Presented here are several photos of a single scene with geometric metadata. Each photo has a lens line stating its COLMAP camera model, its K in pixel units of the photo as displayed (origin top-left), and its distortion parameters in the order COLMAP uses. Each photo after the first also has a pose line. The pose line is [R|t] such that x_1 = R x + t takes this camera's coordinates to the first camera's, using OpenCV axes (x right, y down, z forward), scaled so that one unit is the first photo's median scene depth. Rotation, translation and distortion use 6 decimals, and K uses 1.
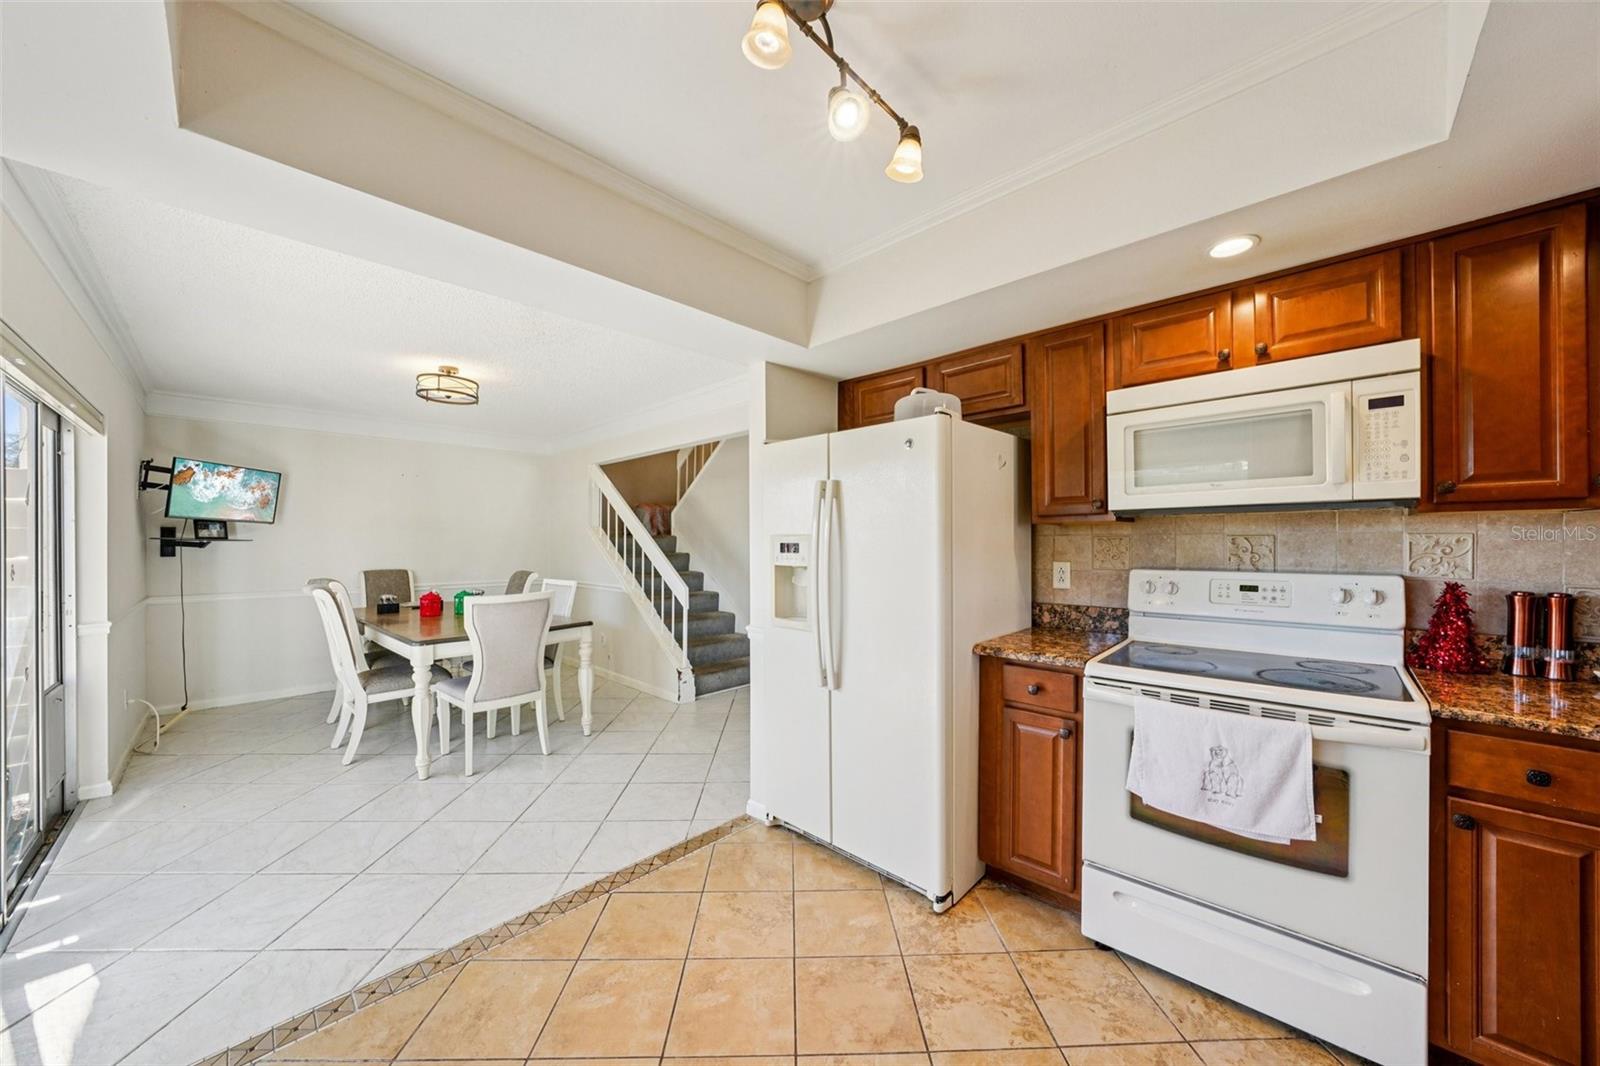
lens RADIAL K [[562.1, 0, 770.9], [0, 562.1, 540.2], [0, 0, 1]] dist [-0.016128, 0.000105]
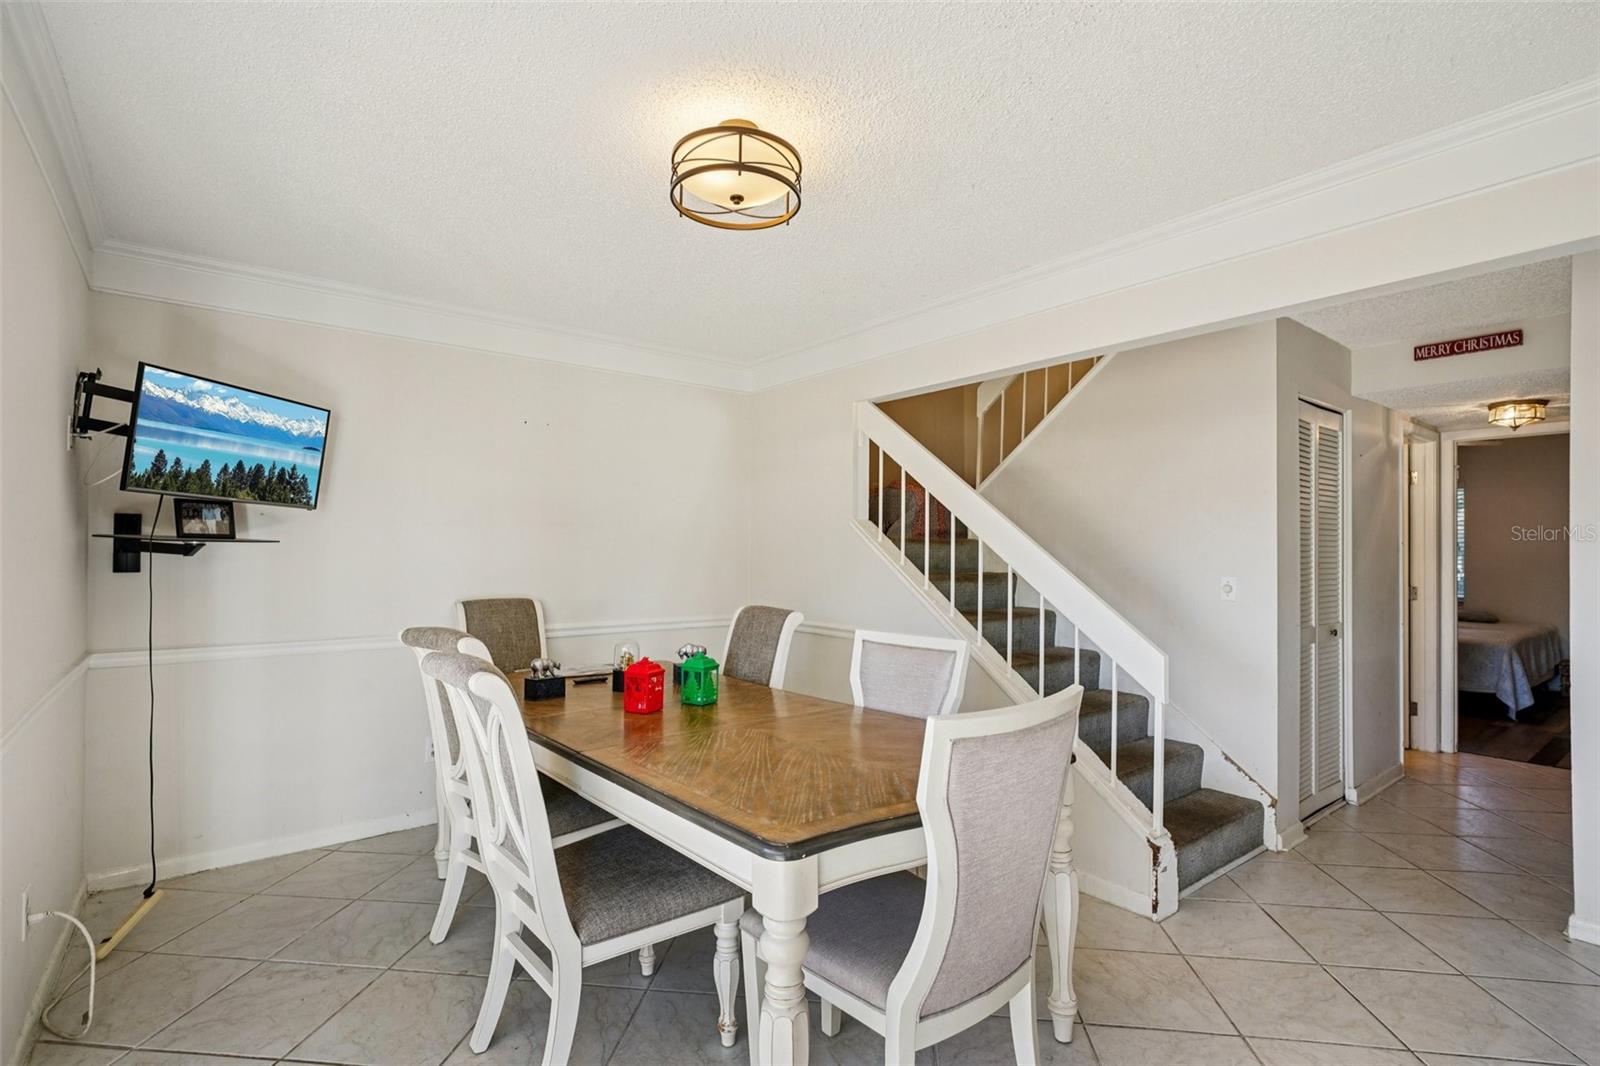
lens RADIAL K [[747.5, 0, 745.0], [0, 747.5, 538.9], [0, 0, 1]] dist [0.001065, 0.000123]
pose [[0.989347, 0.005951, -0.145455, -0.436484], [-0.007805, 0.999895, -0.012181, 0.003066], [0.145368, 0.013187, 0.989290, 0.406282]]
